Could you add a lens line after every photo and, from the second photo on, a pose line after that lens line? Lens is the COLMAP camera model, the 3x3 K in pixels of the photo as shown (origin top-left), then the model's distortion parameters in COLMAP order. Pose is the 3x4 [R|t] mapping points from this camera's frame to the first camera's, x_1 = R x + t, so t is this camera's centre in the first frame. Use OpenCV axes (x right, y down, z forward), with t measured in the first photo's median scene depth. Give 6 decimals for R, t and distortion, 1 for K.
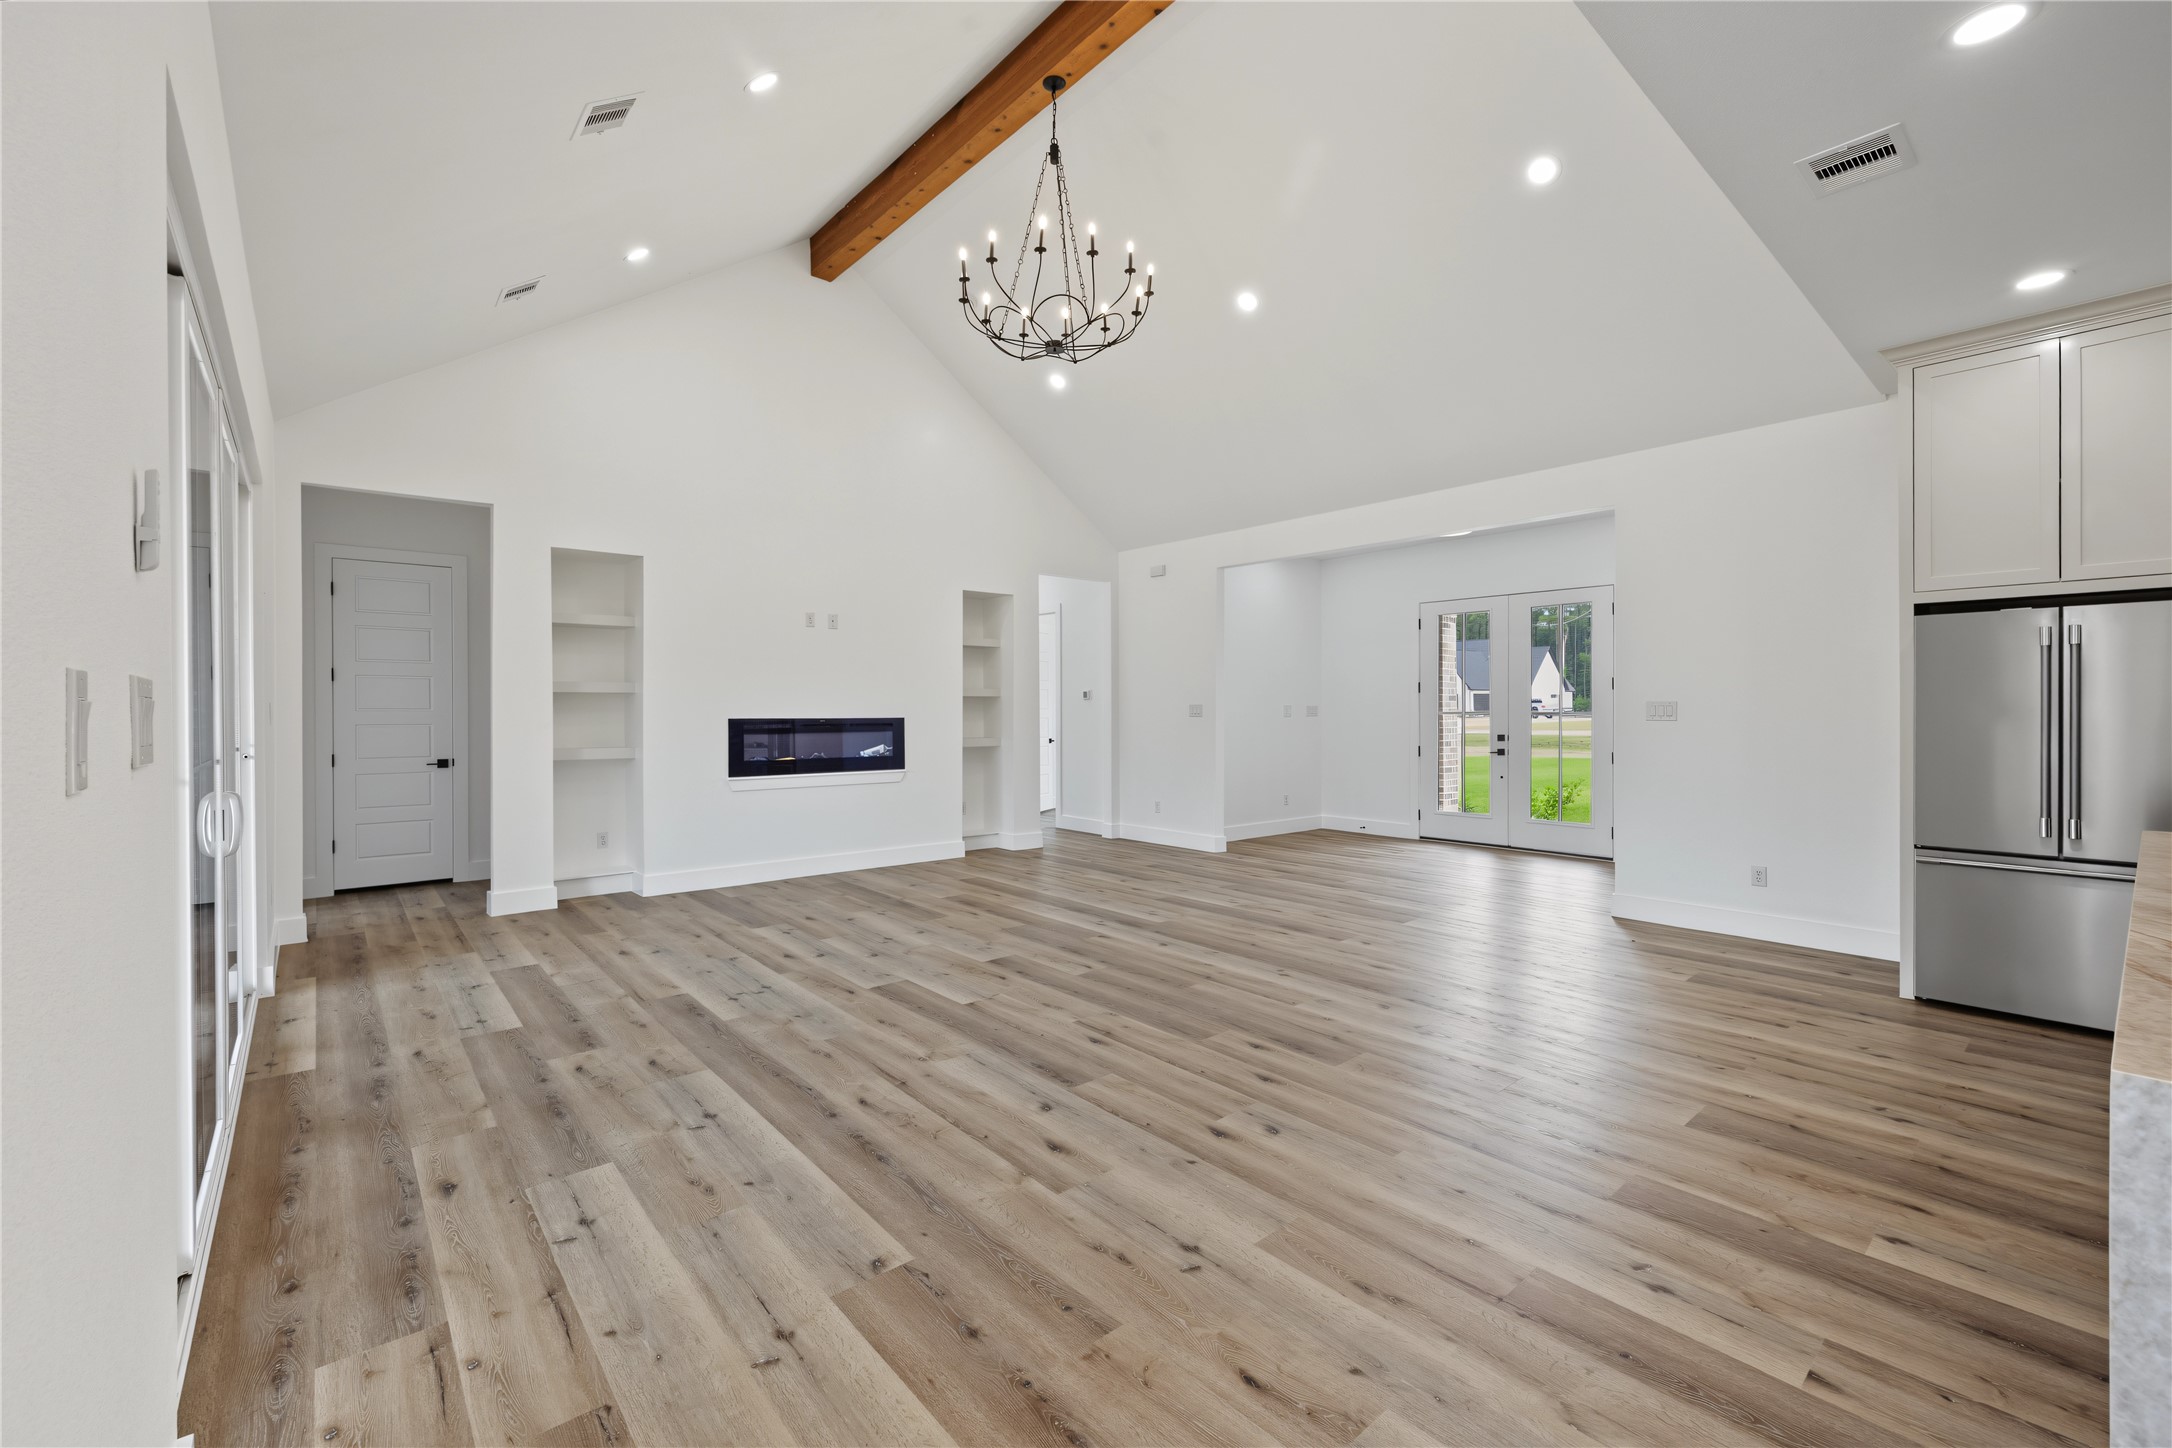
lens RADIAL K [[883.4, 0, 1072.6], [0, 883.4, 715.4], [0, 0, 1]] dist [-0.001209, -0.000132]
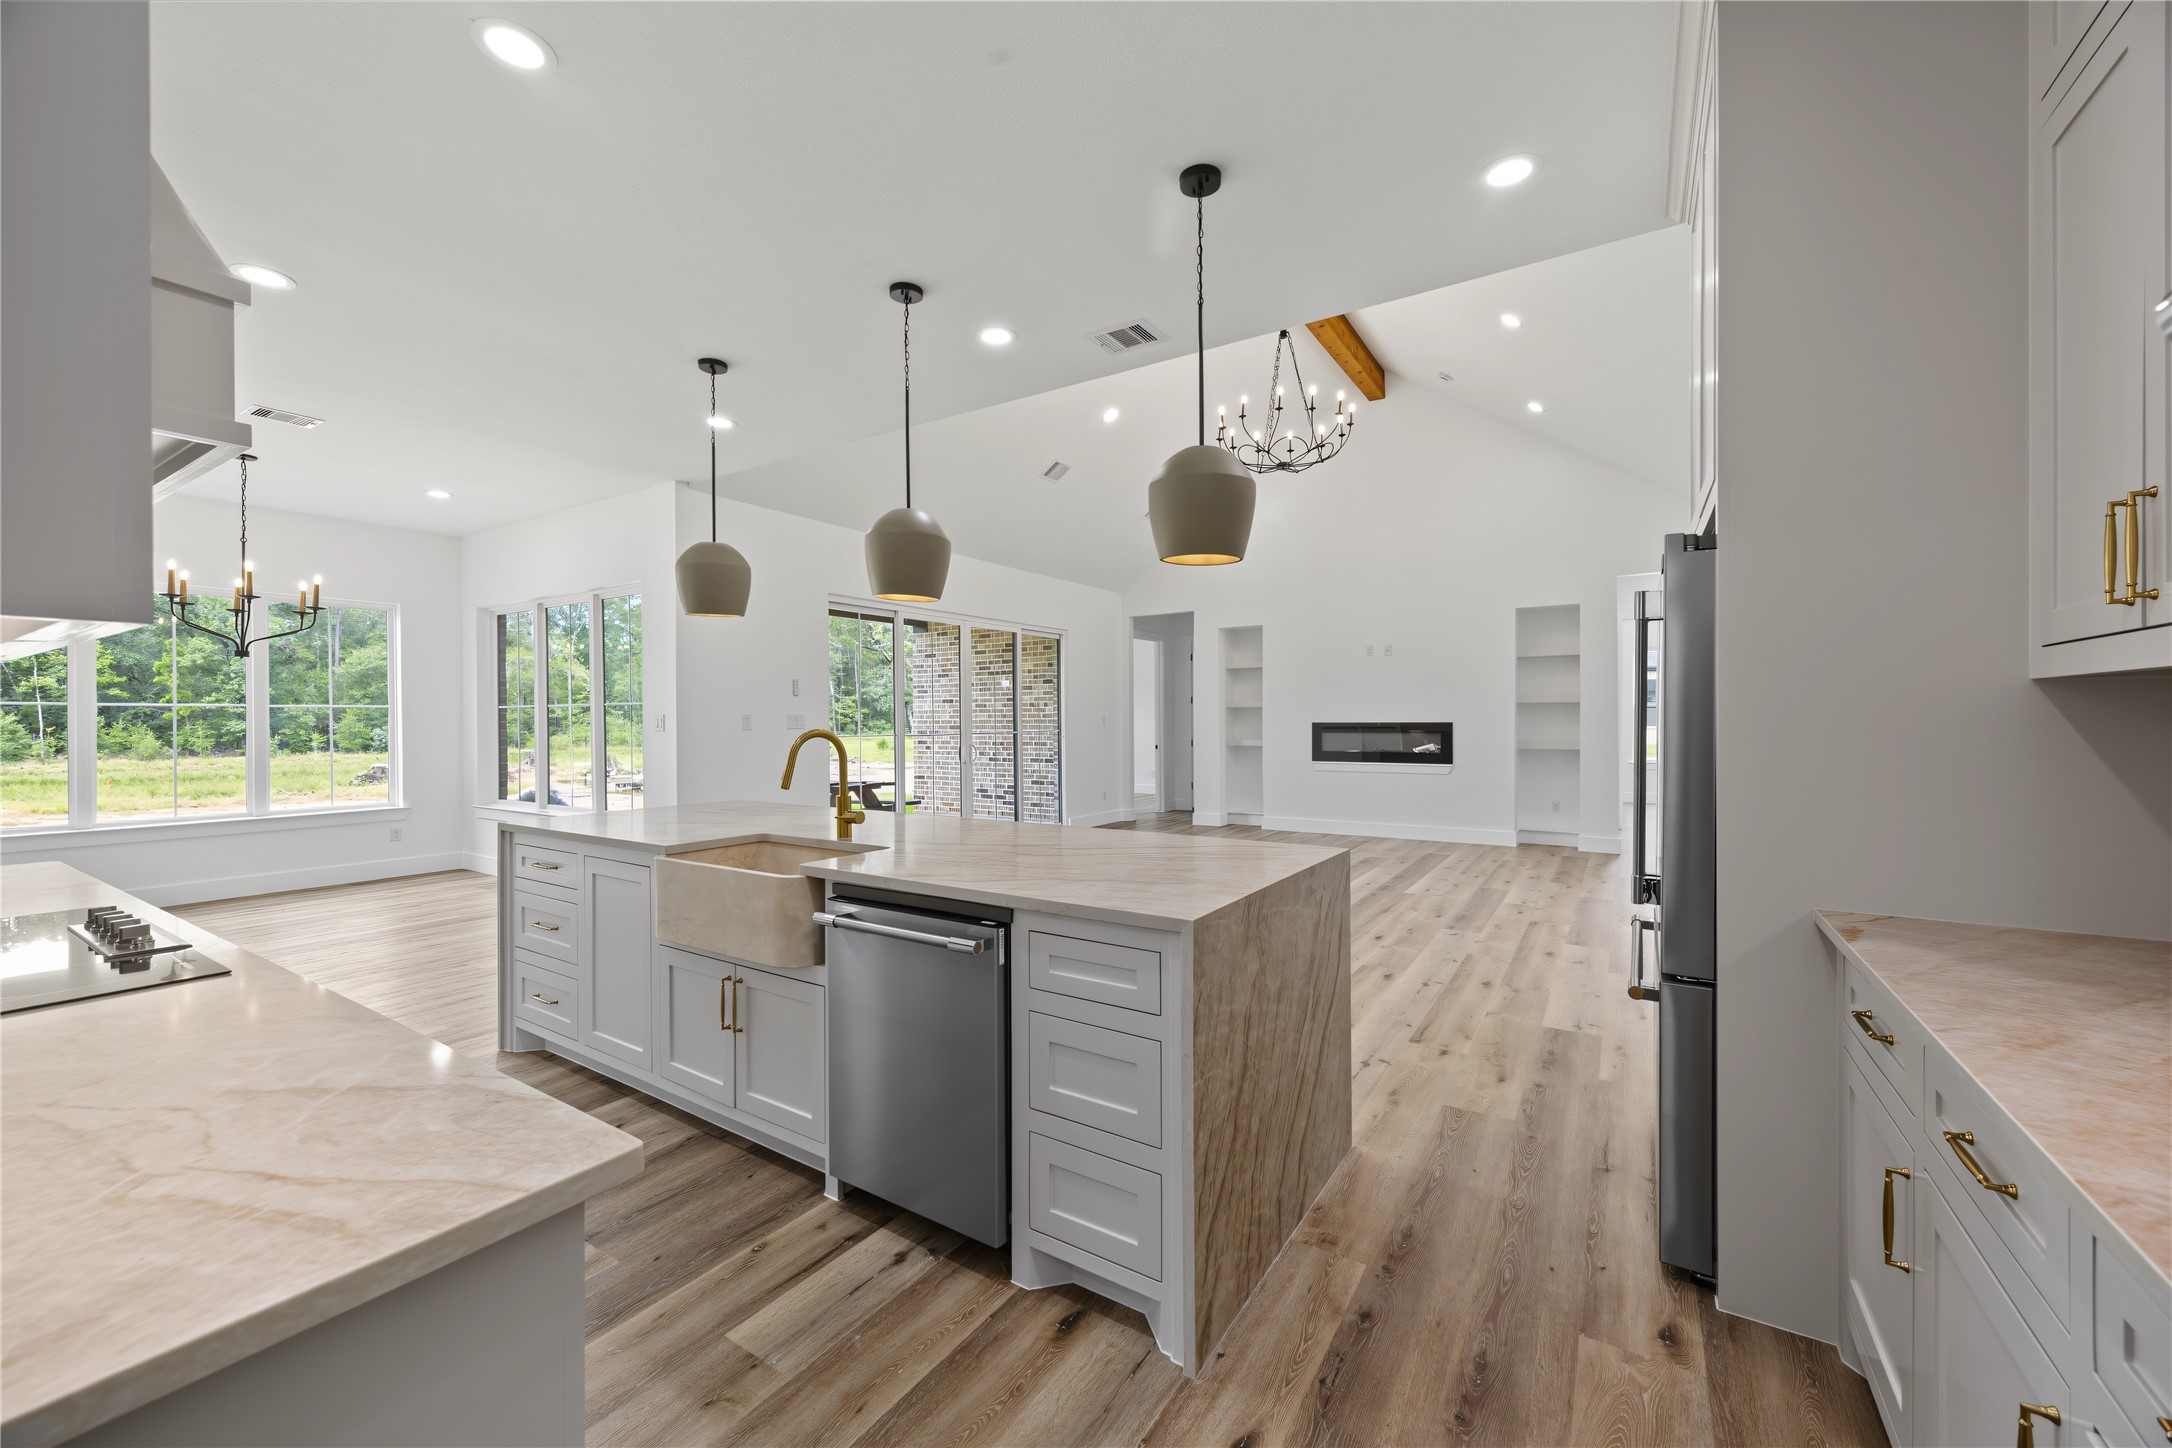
lens RADIAL K [[829.8, 0, 1096.0], [0, 829.8, 720.0], [0, 0, 1]] dist [-0.006071, -0.000050]
pose [[0.296047, -0.000549, -0.955173, 1.539831], [0.000328, 1.000000, -0.000473, -0.000384], [0.955173, -0.000173, 0.296048, 0.386729]]
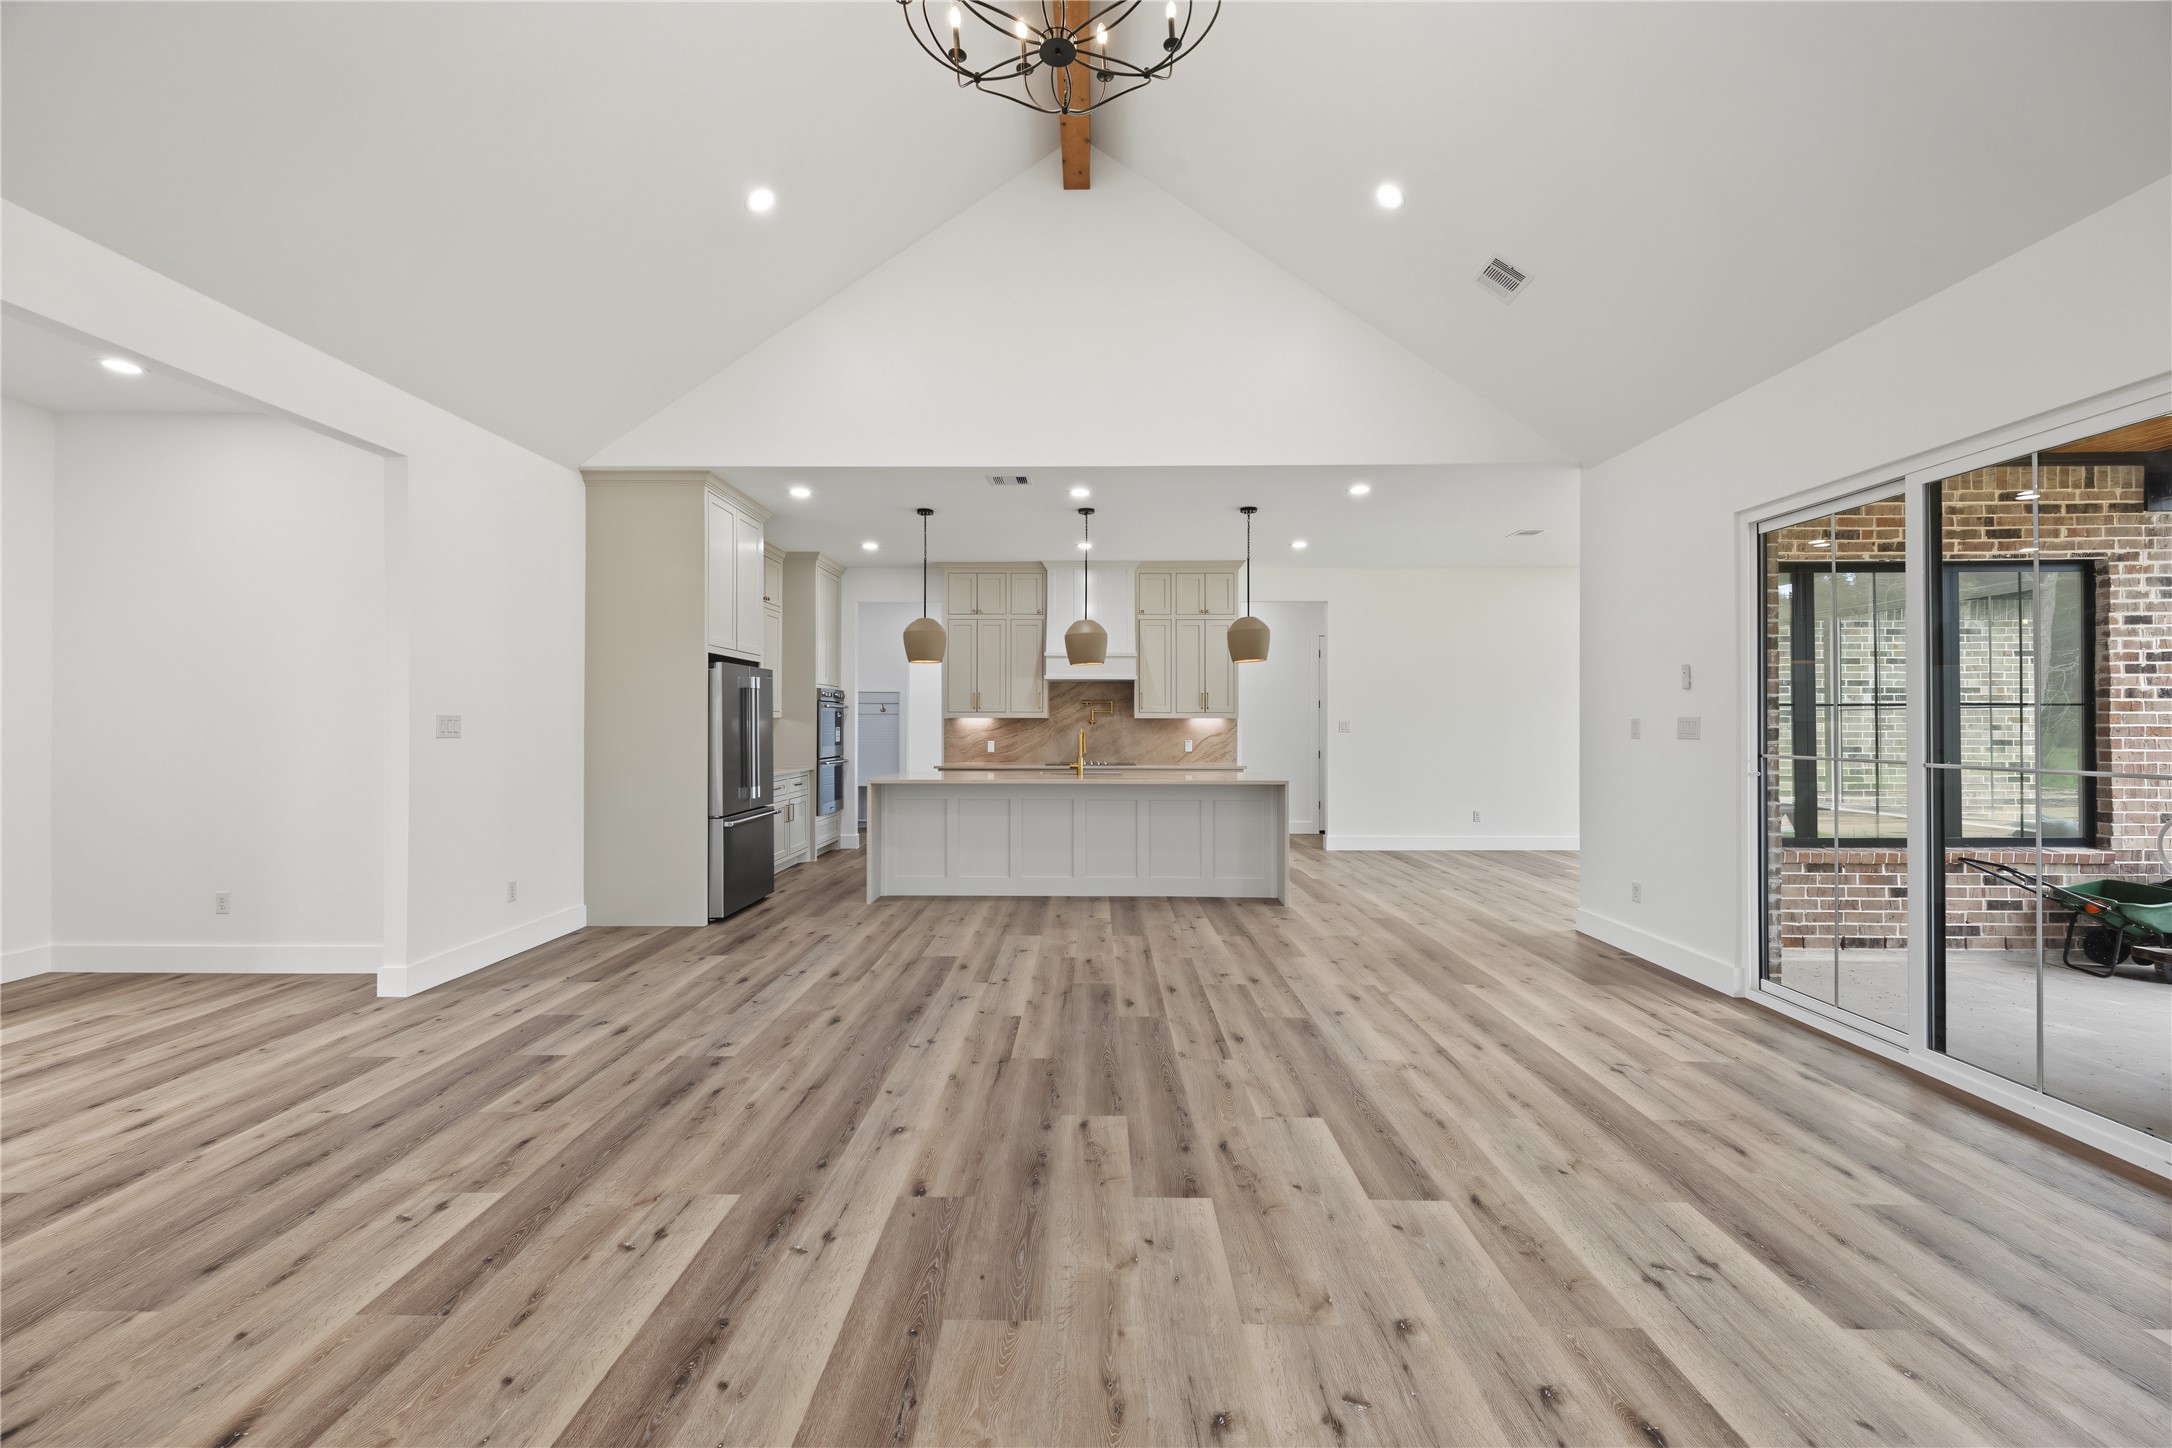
lens RADIAL K [[852.0, 0, 1083.8], [0, 852.0, 723.7], [0, 0, 1]] dist [-0.001632, 0.000358]
pose [[-0.754603, -0.000507, 0.656181, -0.472226], [0.004313, 0.999974, 0.005733, -0.015292], [-0.656167, 0.007156, -0.754582, 1.772016]]
